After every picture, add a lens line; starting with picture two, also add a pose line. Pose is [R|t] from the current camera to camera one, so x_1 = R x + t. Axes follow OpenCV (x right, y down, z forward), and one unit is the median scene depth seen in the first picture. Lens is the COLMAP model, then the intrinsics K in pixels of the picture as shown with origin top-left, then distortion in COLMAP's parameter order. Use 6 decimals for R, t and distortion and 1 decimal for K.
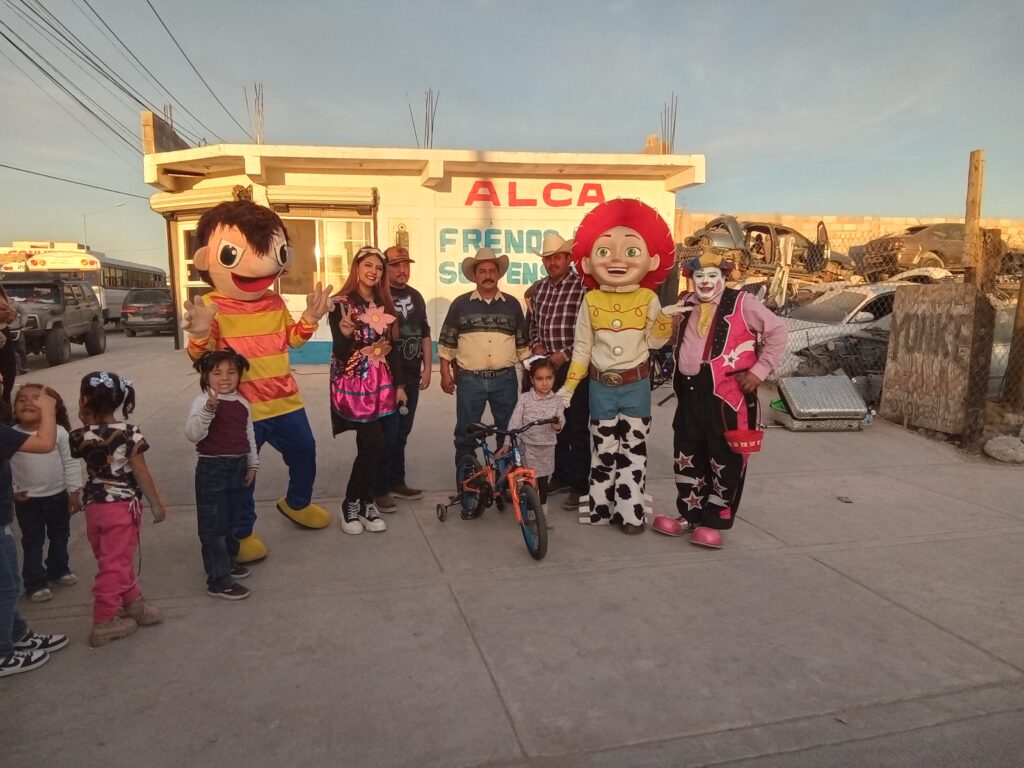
lens RADIAL K [[674.7, 0, 514.1], [0, 674.7, 383.4], [0, 0, 1]] dist [0.010182, -0.041439]
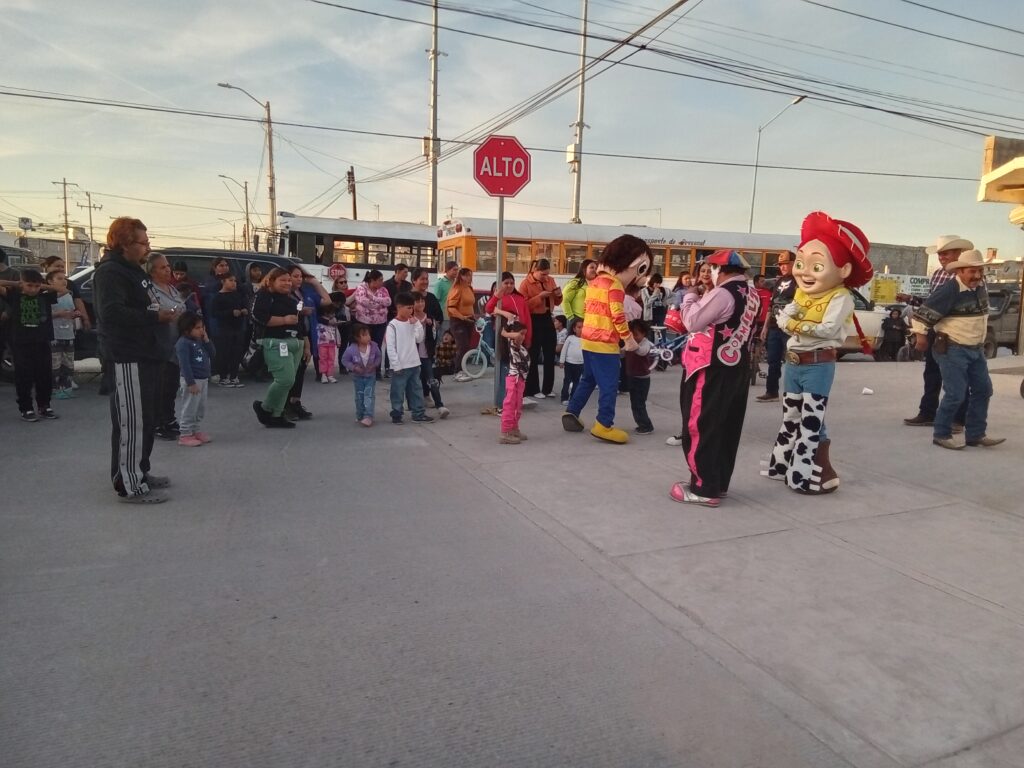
lens RADIAL K [[674.7, 0, 517.2], [0, 674.7, 384.3], [0, 0, 1]] dist [0.010182, -0.041439]
pose [[0.167120, 0.124324, -0.978067, 1.199512], [-0.168799, 0.980979, 0.095852, 0.006638], [0.971379, 0.149078, 0.184927, 0.315103]]
